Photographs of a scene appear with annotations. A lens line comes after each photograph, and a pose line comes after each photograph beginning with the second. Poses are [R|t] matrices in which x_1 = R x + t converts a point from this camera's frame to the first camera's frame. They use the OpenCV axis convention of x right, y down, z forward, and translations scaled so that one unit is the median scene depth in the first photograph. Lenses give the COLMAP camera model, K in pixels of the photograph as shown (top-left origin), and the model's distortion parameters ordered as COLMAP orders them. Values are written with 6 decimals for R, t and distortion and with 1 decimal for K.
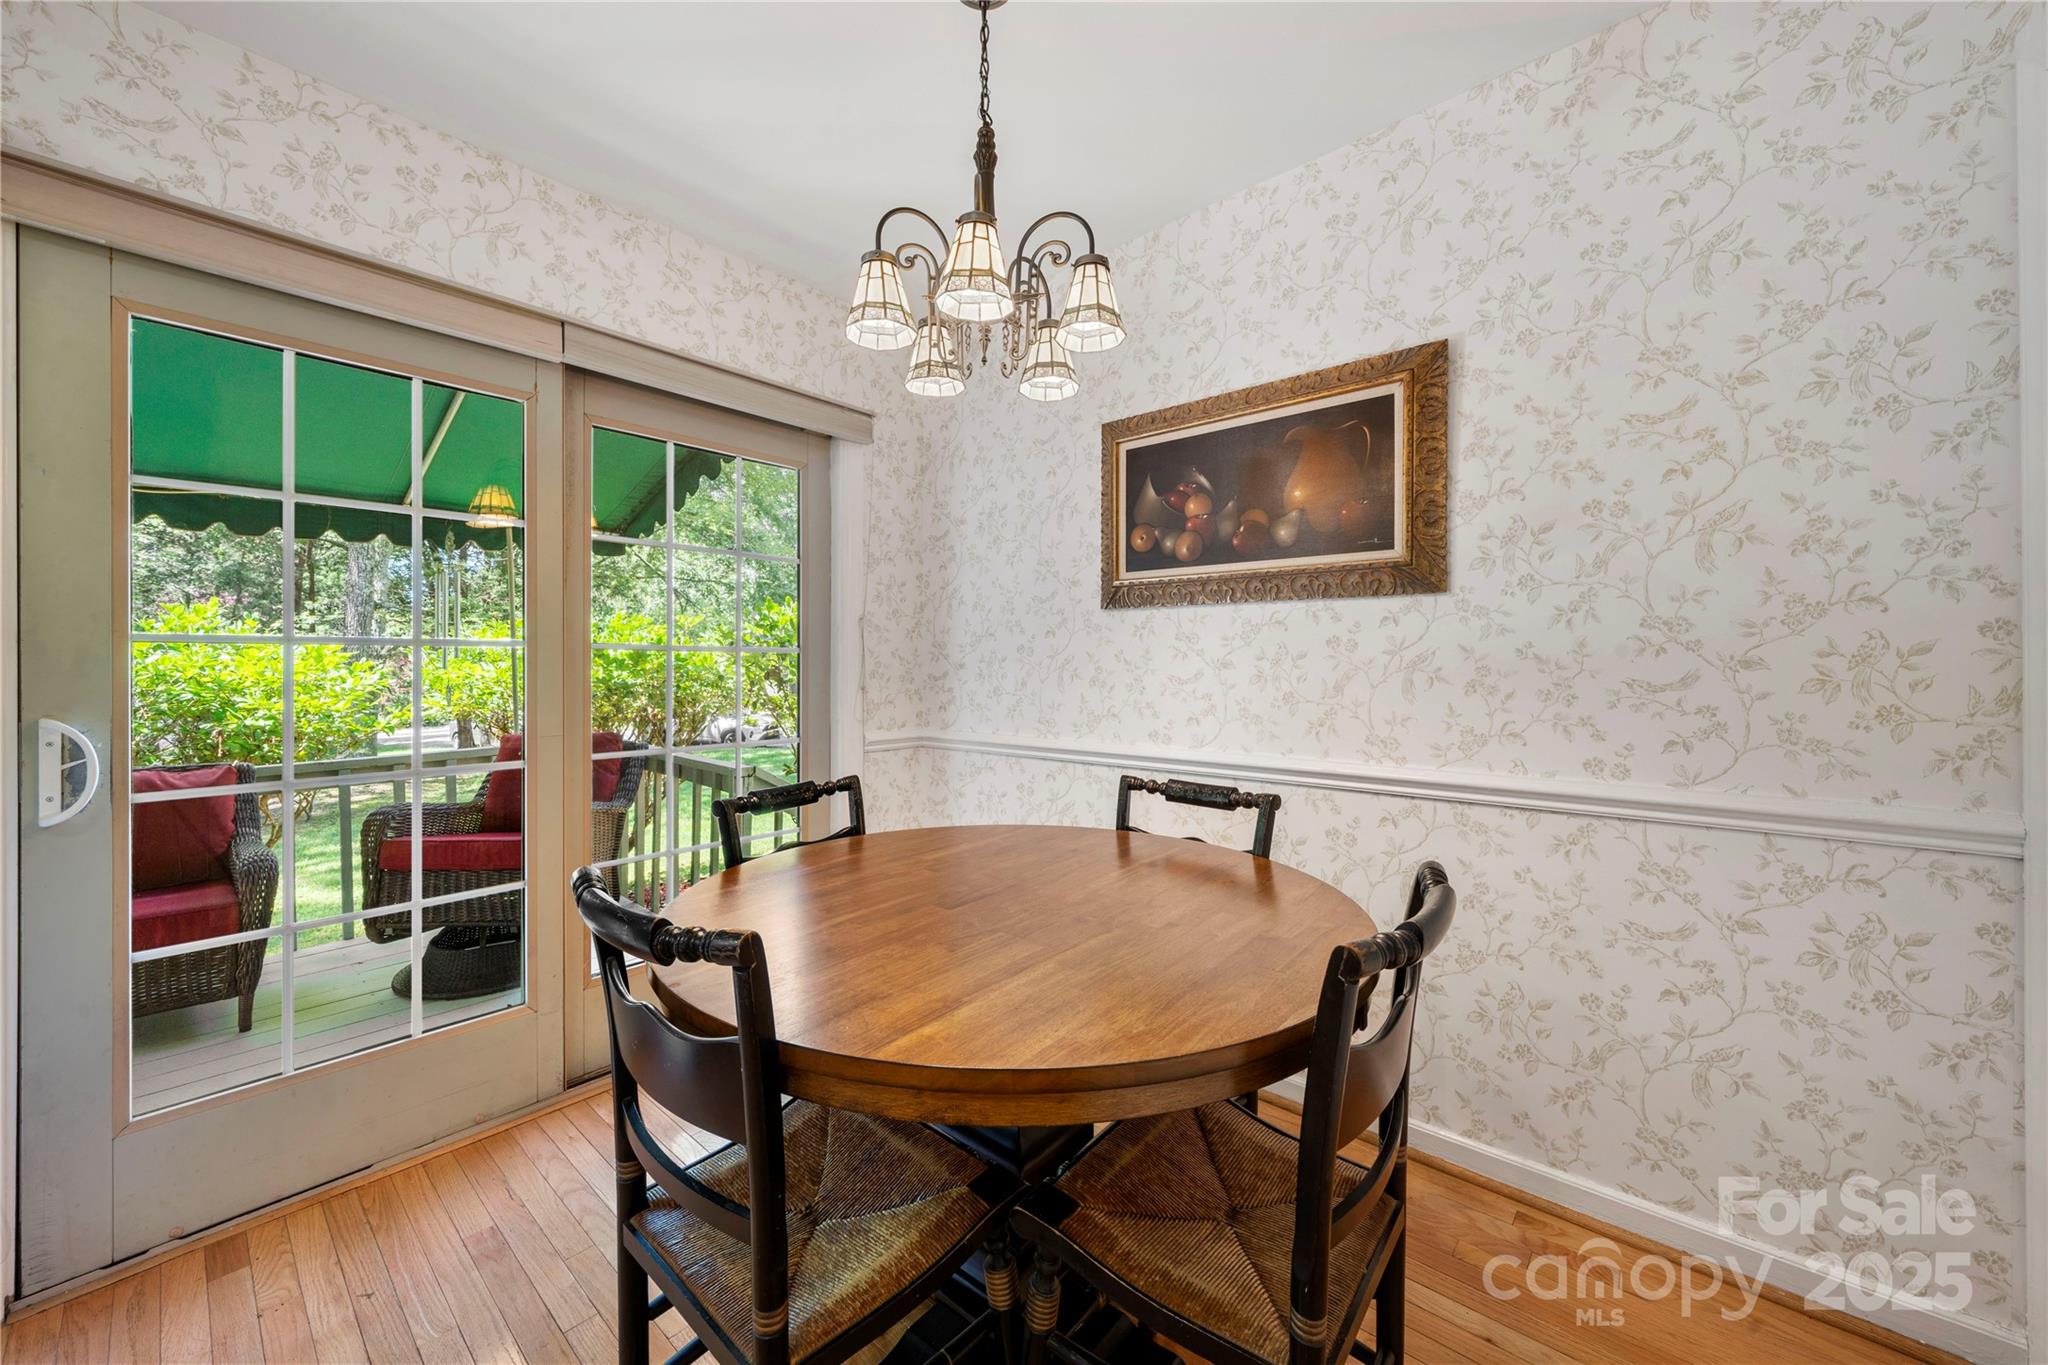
lens RADIAL K [[764.6, 0, 1024.6], [0, 764.6, 660.8], [0, 0, 1]] dist [-0.001125, -0.000296]
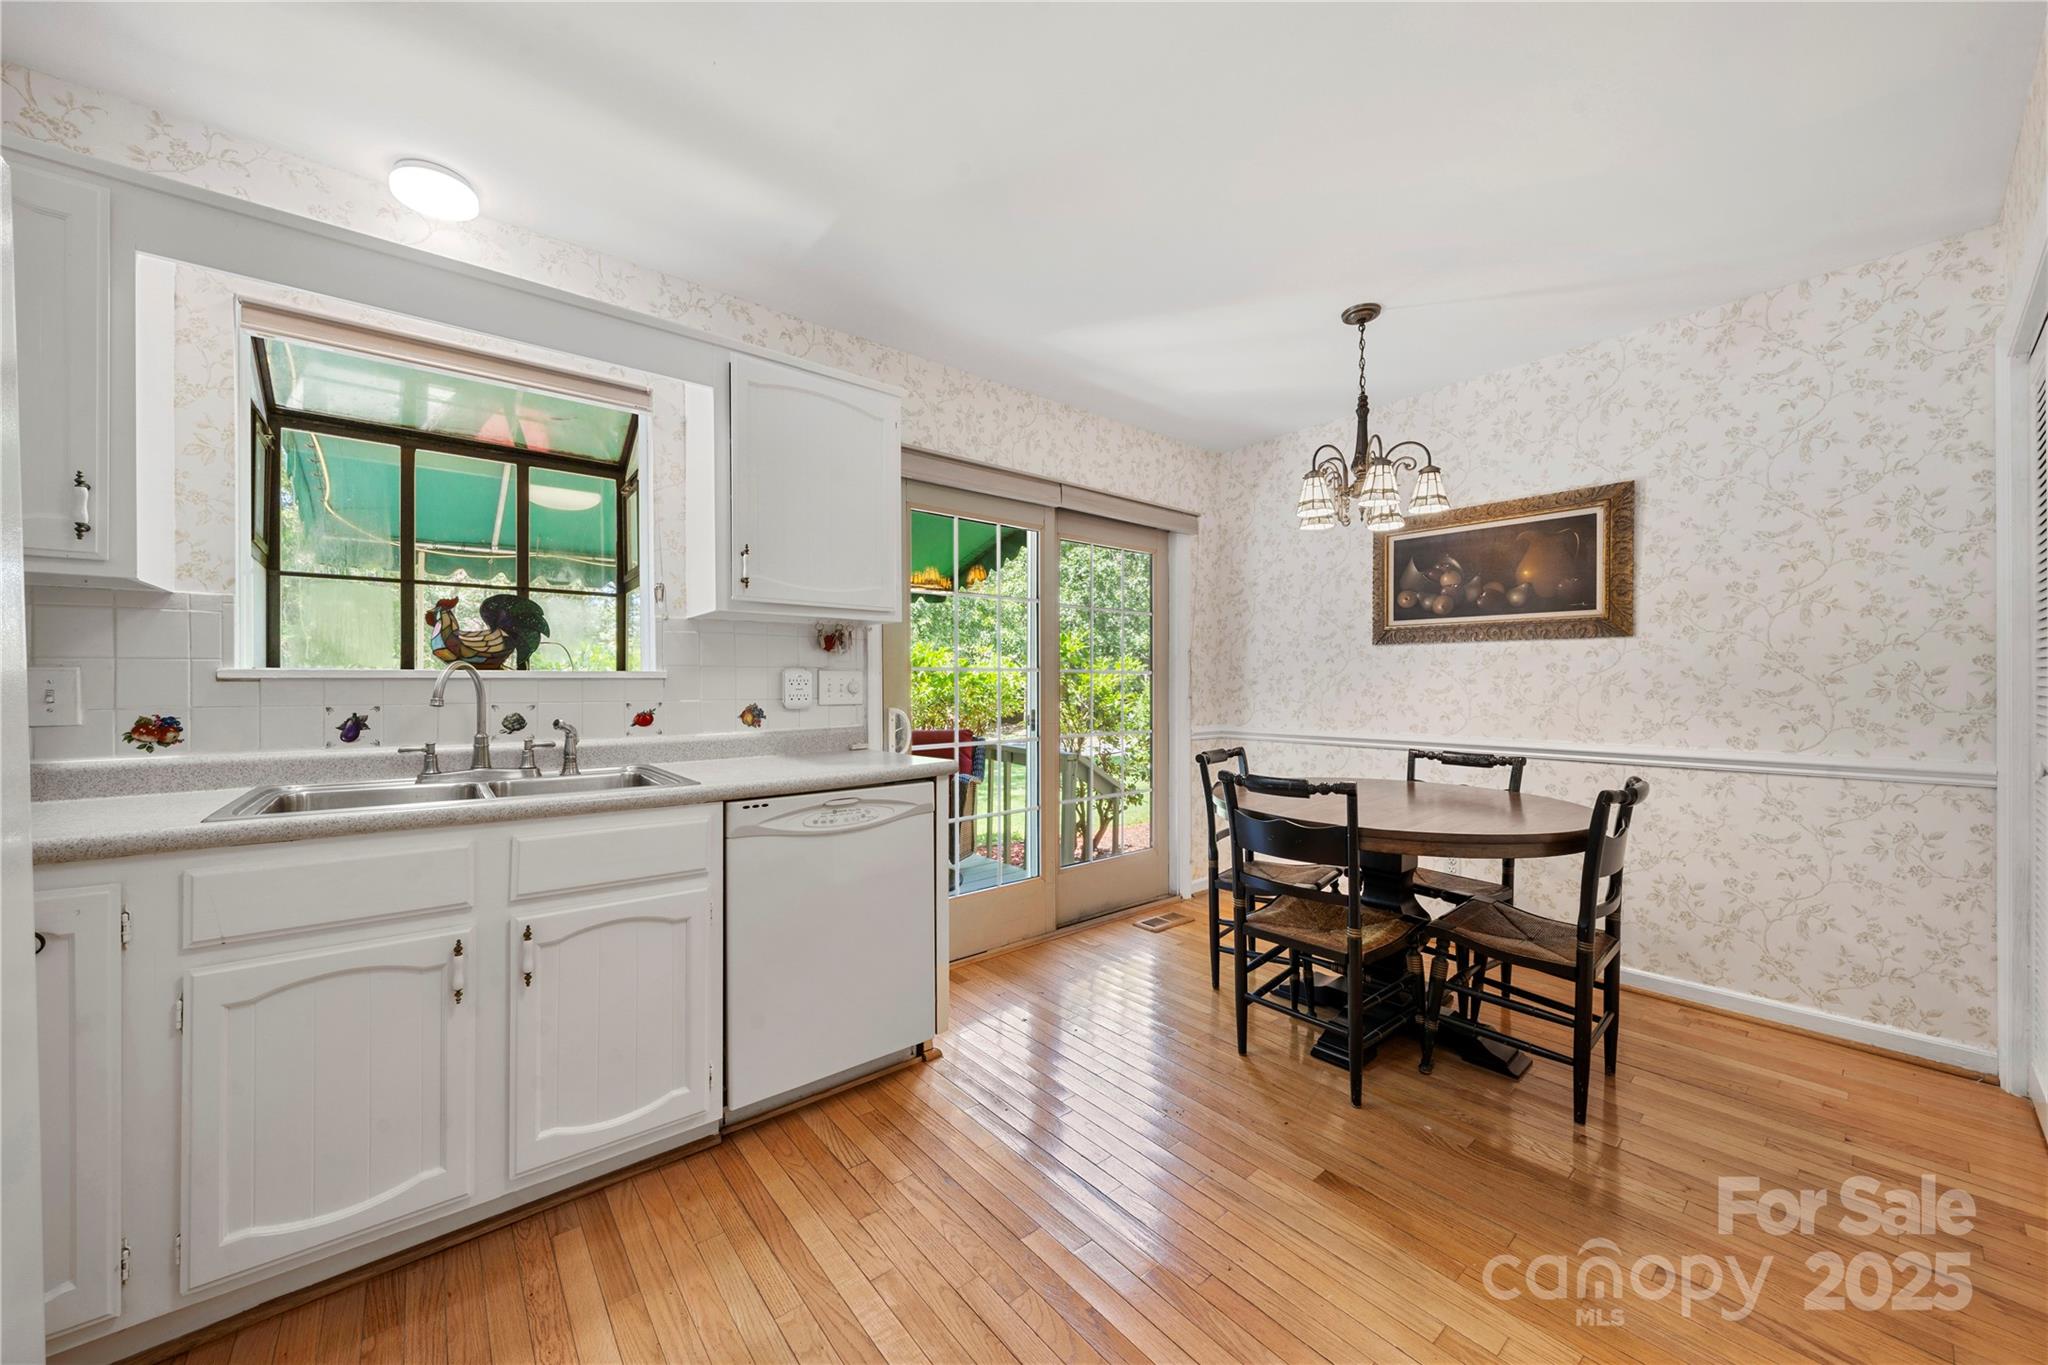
lens RADIAL K [[734.7, 0, 1024.0], [0, 734.7, 682.5], [0, 0, 1]] dist [-0.001549, -0.000331]
pose [[0.986758, -0.000702, -0.162197, -0.509020], [0.001465, 0.999988, 0.004583, -0.000579], [0.162192, -0.004760, 0.986748, -0.807520]]
